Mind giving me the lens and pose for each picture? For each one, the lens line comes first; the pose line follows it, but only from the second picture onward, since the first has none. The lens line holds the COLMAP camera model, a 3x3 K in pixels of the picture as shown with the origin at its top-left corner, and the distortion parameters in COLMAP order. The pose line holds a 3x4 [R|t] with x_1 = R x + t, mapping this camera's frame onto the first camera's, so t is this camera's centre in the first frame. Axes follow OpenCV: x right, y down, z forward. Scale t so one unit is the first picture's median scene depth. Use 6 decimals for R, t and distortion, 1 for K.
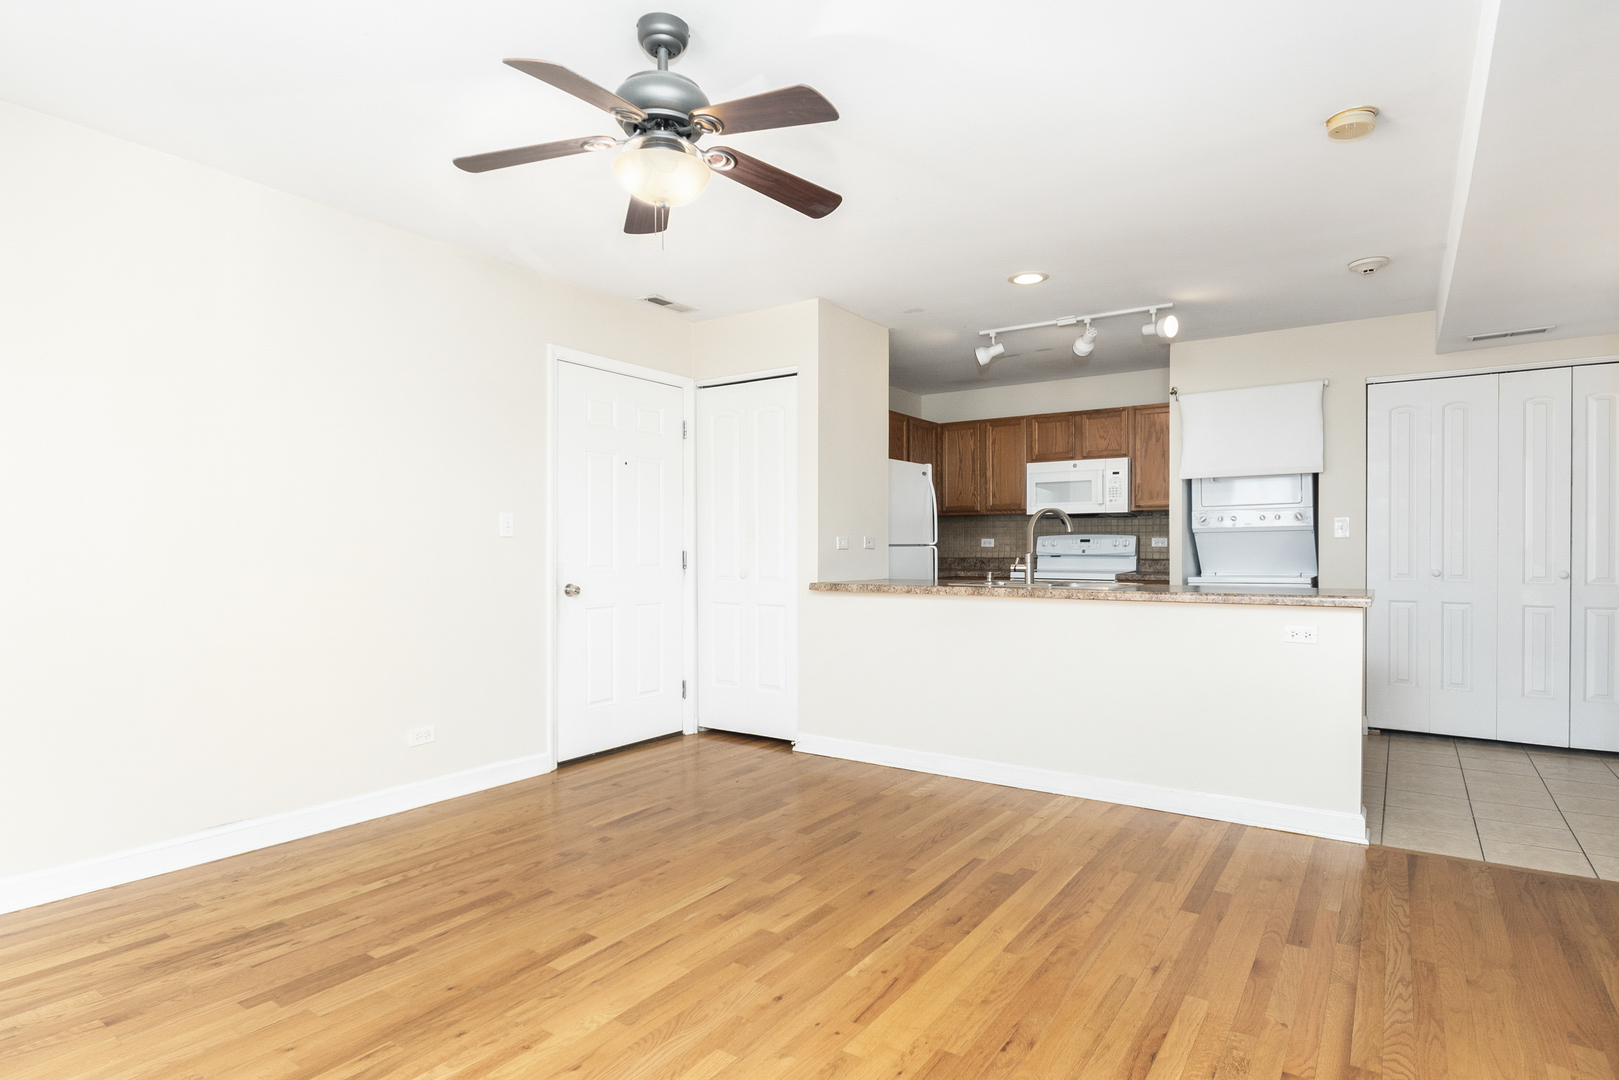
lens RADIAL K [[853.4, 0, 808.2], [0, 853.4, 546.9], [0, 0, 1]] dist [0.004593, -0.000201]
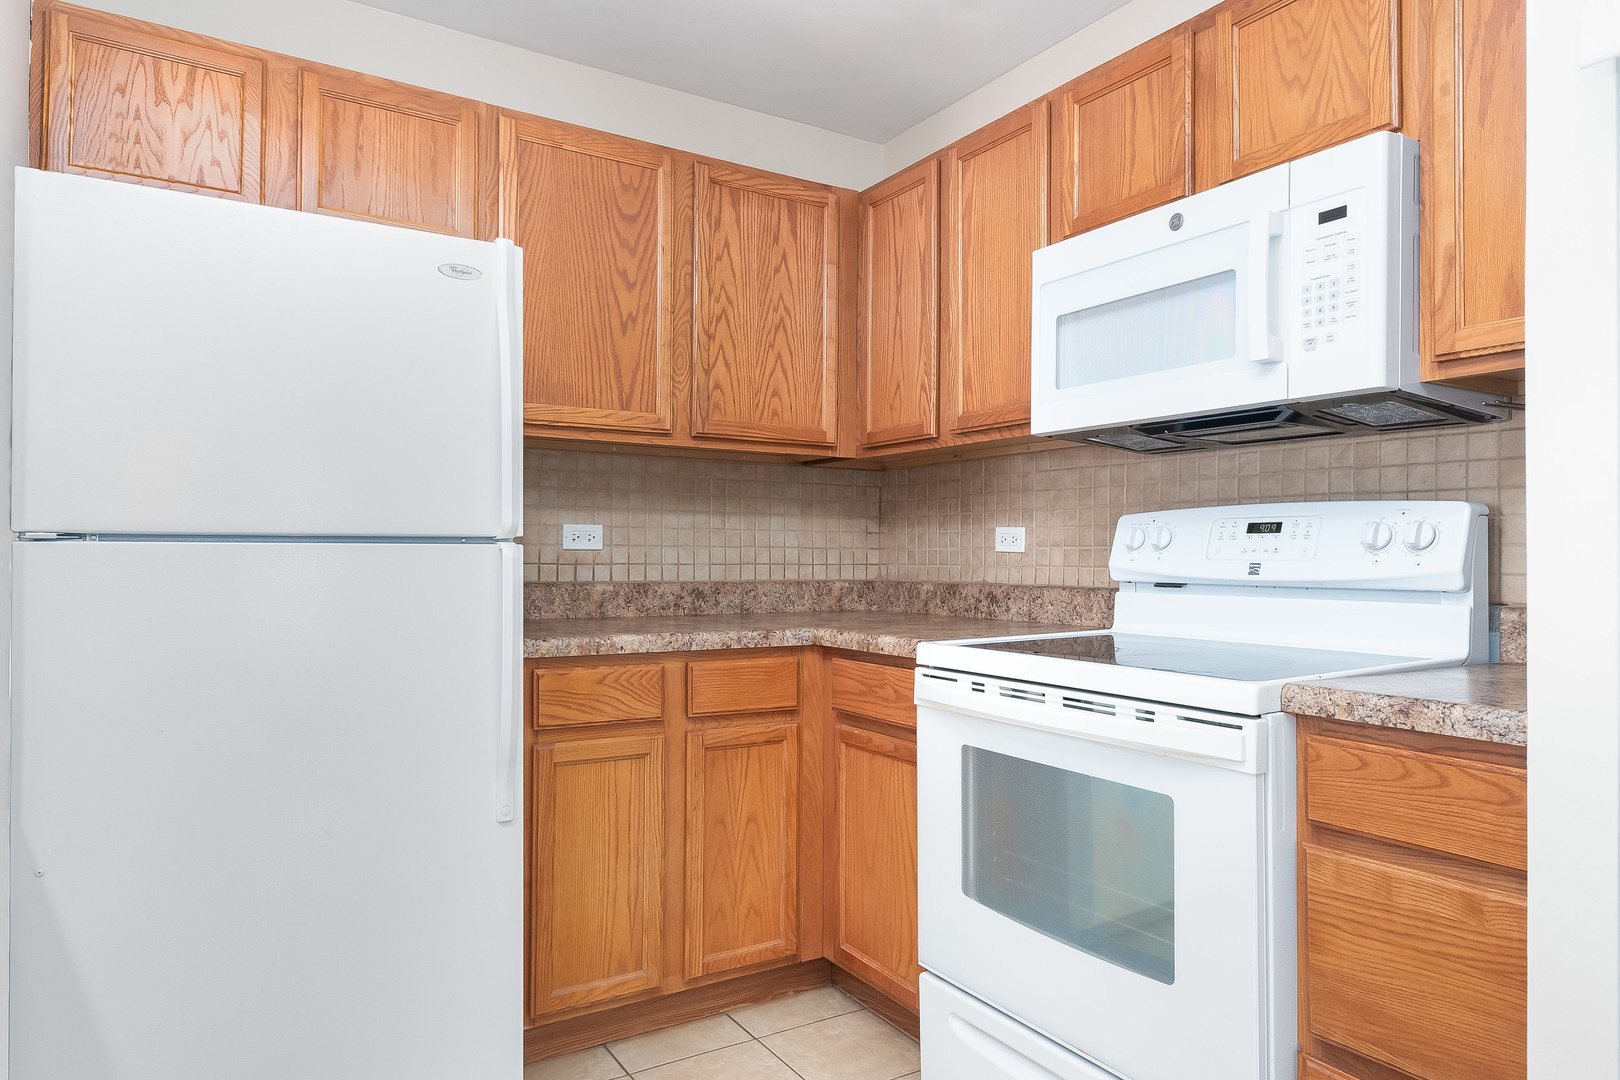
lens RADIAL K [[1018.9, 0, 810.3], [0, 1018.9, 544.1], [0, 0, 1]] dist [0.002989, -0.000083]
pose [[0.917272, -0.001758, -0.398258, 0.457218], [-0.001396, 0.999970, -0.007628, 0.000151], [0.398260, 0.007553, 0.917242, 0.947817]]
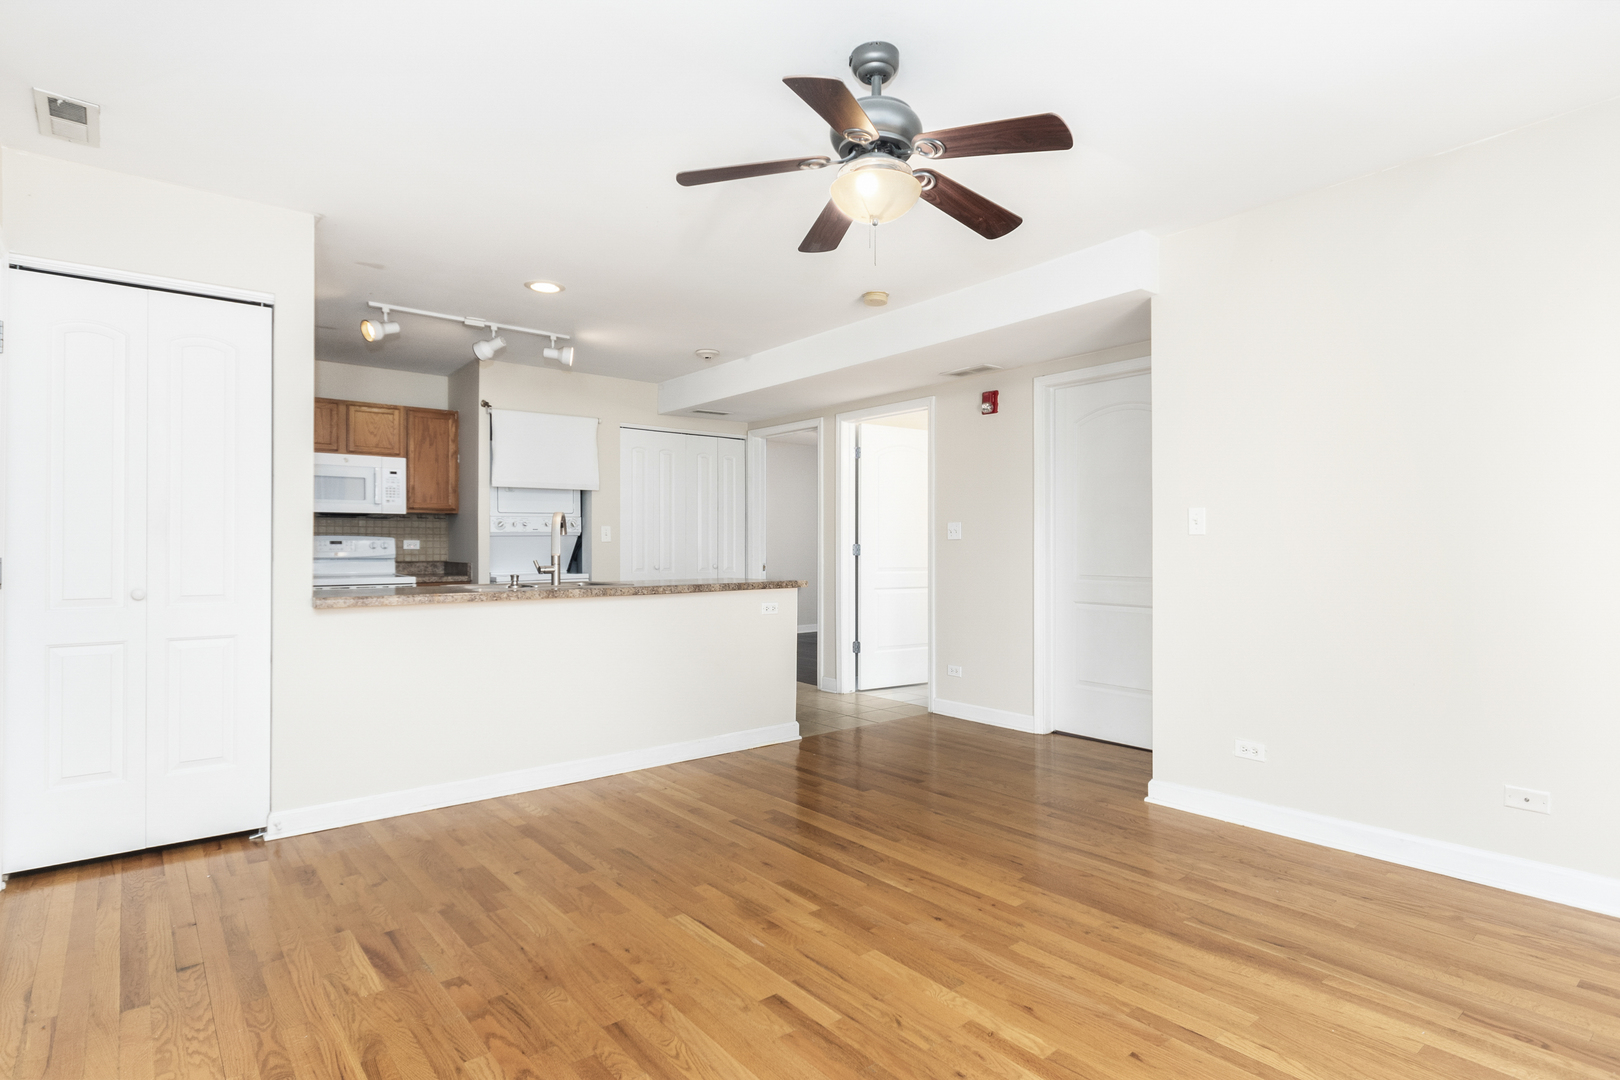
lens RADIAL K [[845.0, 0, 808.1], [0, 845.0, 534.0], [0, 0, 1]] dist [0.000456, 0.000438]
pose [[0.271409, 0.016748, 0.962318, -0.575526], [0.000935, 0.999844, -0.017665, 0.000072], [-0.962464, 0.005695, 0.271351, 0.388719]]
